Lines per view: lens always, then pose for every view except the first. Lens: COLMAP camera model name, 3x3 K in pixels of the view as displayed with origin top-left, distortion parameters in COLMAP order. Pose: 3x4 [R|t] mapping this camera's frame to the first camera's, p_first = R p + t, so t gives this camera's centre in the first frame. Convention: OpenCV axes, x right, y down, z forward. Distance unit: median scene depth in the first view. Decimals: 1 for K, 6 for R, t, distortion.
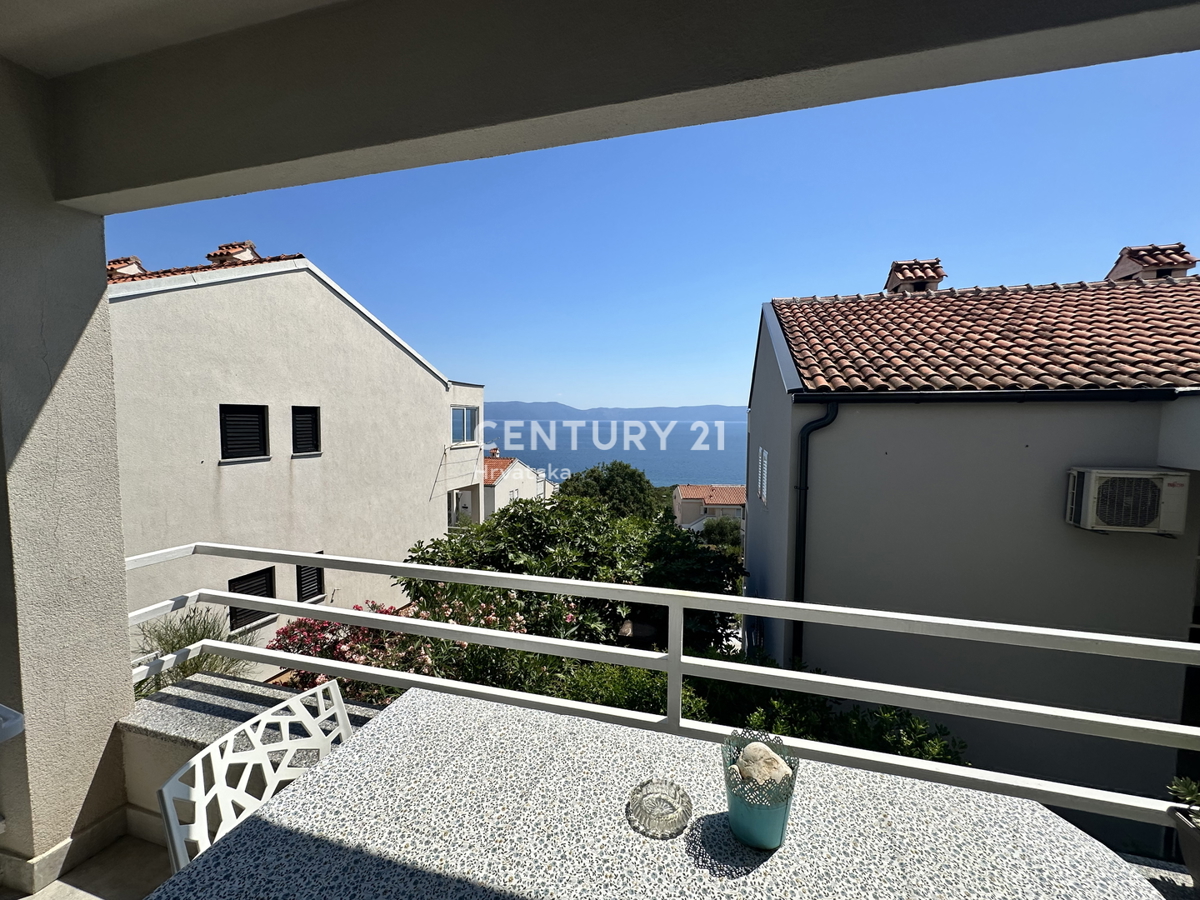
lens RADIAL K [[482.2, 0, 594.4], [0, 482.2, 451.7], [0, 0, 1]] dist [-0.003645, -0.000129]
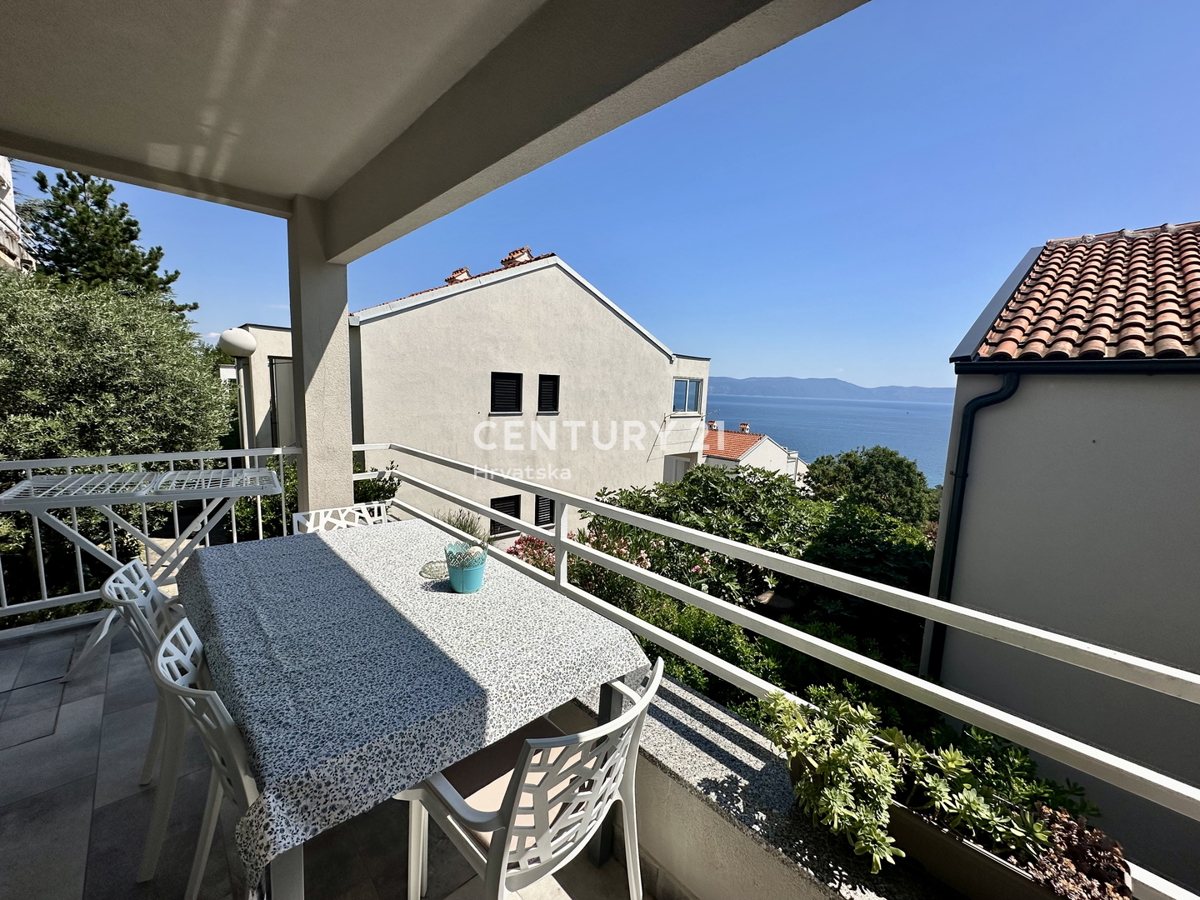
lens RADIAL K [[485.6, 0, 600.0], [0, 485.6, 450.0], [0, 0, 1]] dist [0.000134, 0.000111]
pose [[0.856260, 0.091079, -0.508452, 0.188971], [-0.067872, 0.995636, 0.064047, 0.012314], [0.512066, -0.020332, 0.858705, -0.036430]]
